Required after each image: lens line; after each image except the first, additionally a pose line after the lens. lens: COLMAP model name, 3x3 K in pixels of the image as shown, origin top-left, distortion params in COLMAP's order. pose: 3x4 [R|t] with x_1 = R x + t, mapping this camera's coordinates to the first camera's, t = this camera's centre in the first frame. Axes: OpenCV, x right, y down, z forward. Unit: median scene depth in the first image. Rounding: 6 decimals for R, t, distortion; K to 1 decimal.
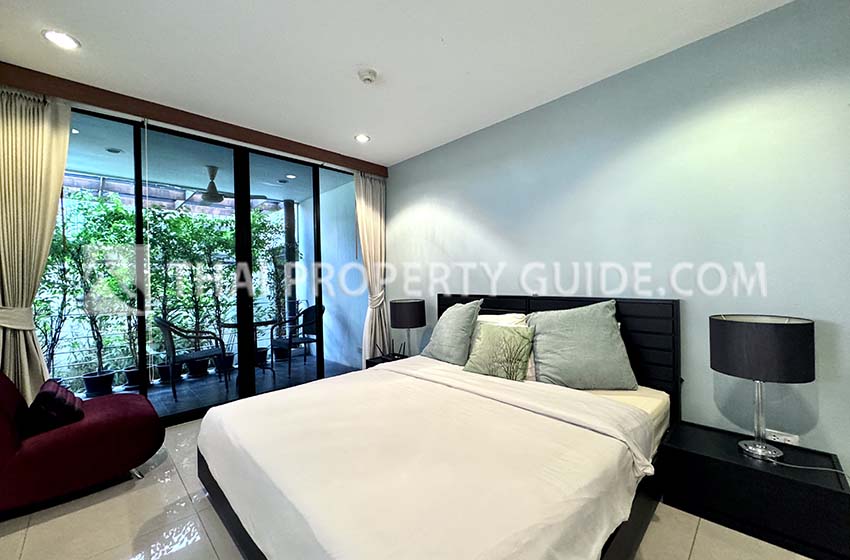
lens RADIAL K [[339.9, 0, 425.0], [0, 339.9, 280.0], [0, 0, 1]] dist [0.032721, 0.000118]
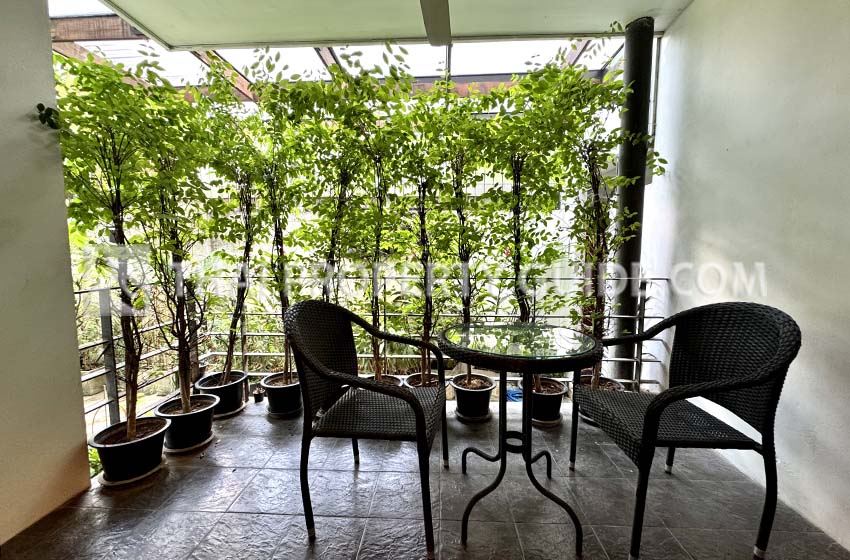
lens RADIAL K [[339.9, 0, 425.0], [0, 339.9, 280.0], [0, 0, 1]] dist [0.032721, 0.000118]
pose [[0.663403, 0.066549, -0.745298, -0.334515], [-0.003763, 0.996321, 0.085613, 0.041893], [0.748253, -0.053992, 0.661212, 0.733351]]
